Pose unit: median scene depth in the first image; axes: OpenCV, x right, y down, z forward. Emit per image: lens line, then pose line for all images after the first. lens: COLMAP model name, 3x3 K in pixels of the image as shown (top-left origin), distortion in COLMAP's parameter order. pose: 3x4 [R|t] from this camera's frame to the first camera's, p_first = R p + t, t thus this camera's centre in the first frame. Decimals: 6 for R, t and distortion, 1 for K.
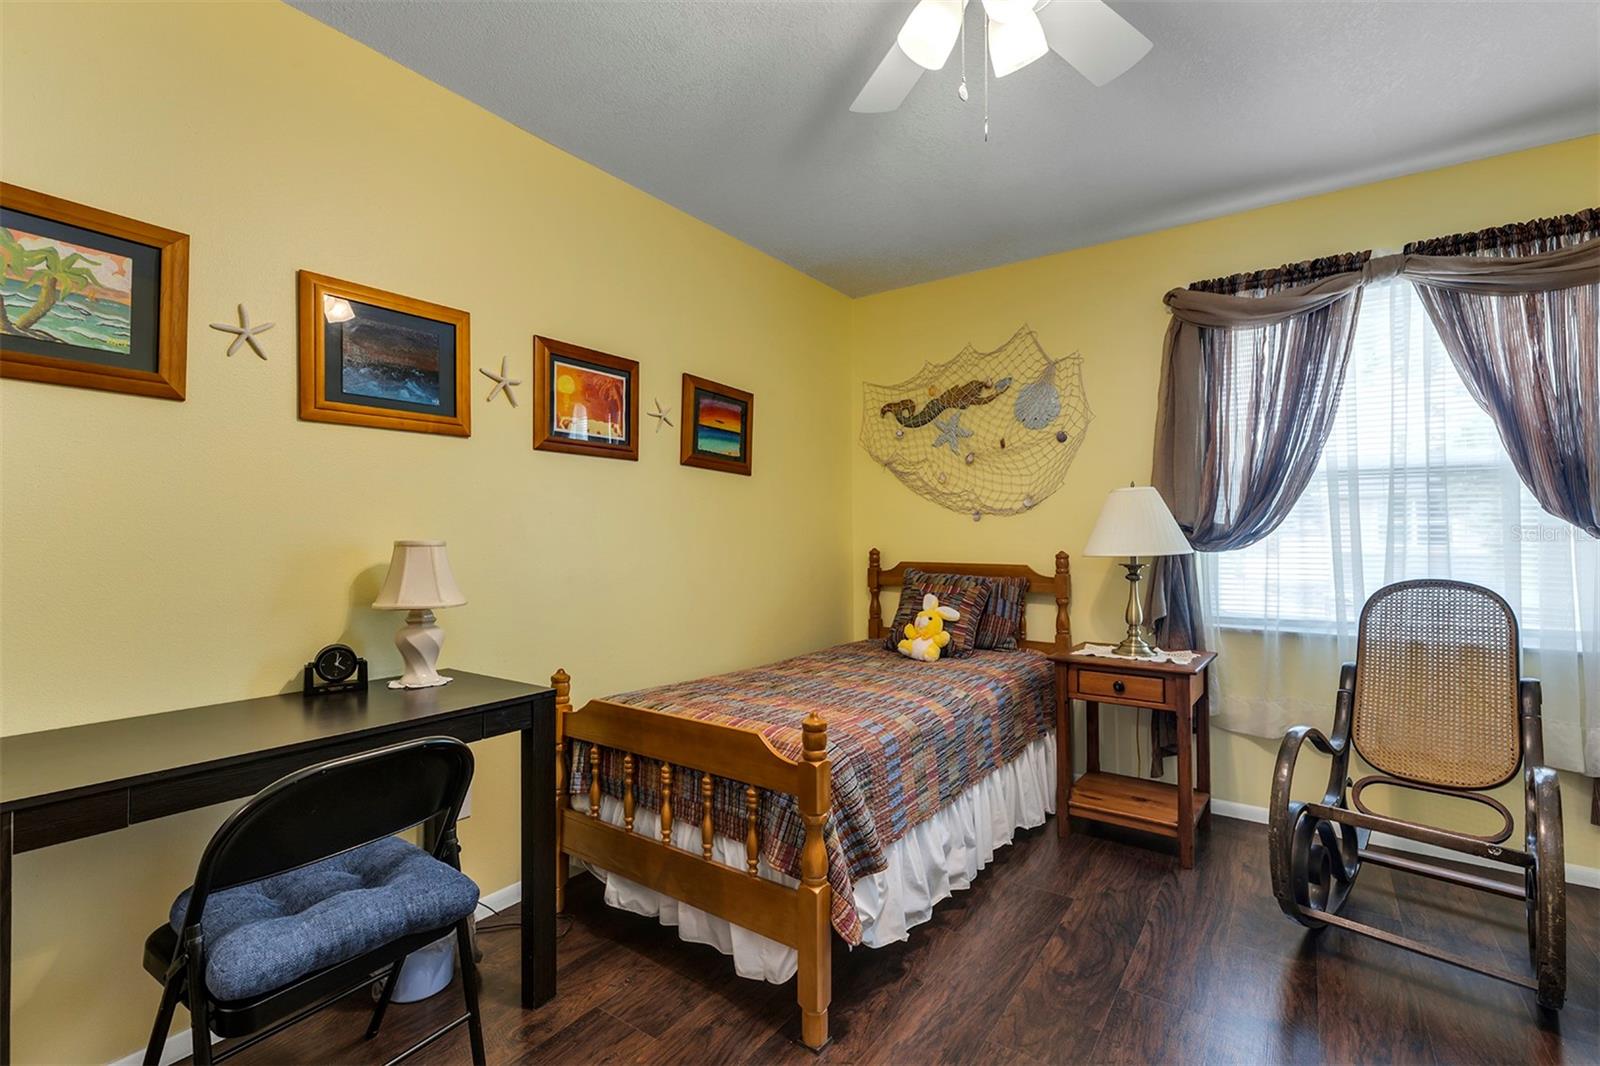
lens RADIAL K [[734.1, 0, 792.3], [0, 734.1, 530.8], [0, 0, 1]] dist [0.023369, 0.000037]
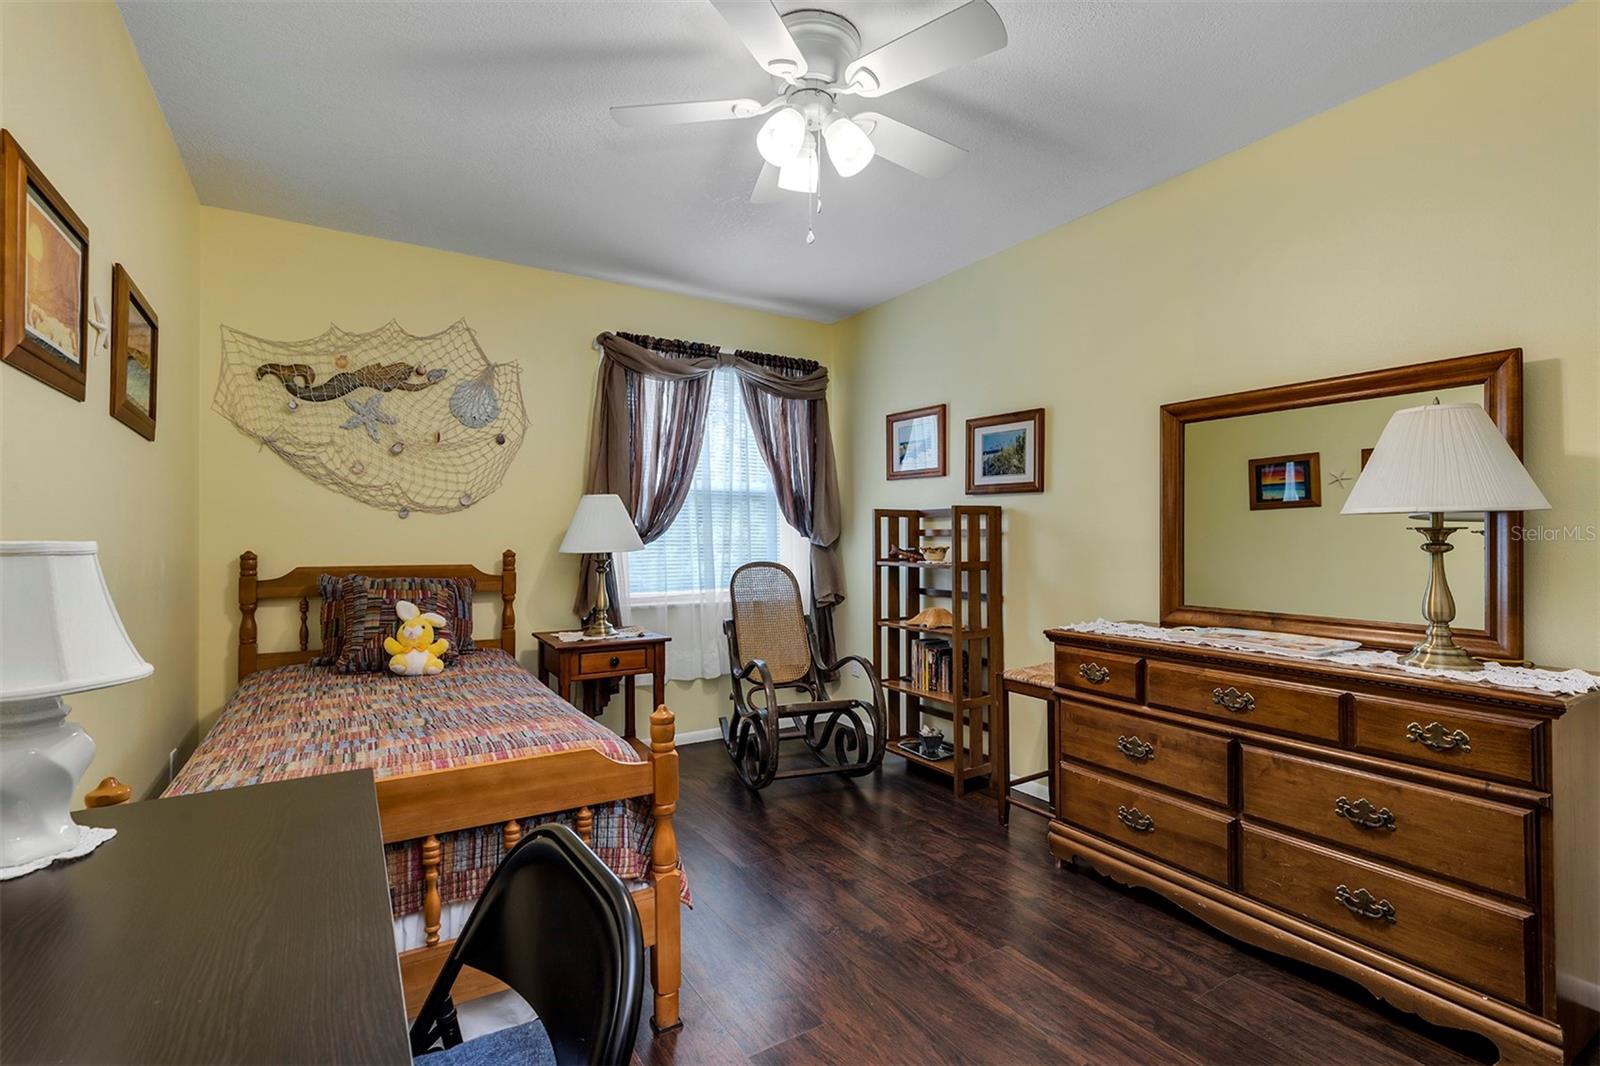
lens RADIAL K [[734.1, 0, 792.3], [0, 734.1, 530.8], [0, 0, 1]] dist [0.023369, 0.000037]
pose [[0.394419, 0.006106, 0.918911, -0.414047], [-0.006489, 0.999971, -0.003860, 0.002383], [-0.918908, -0.004440, 0.394447, 0.209700]]
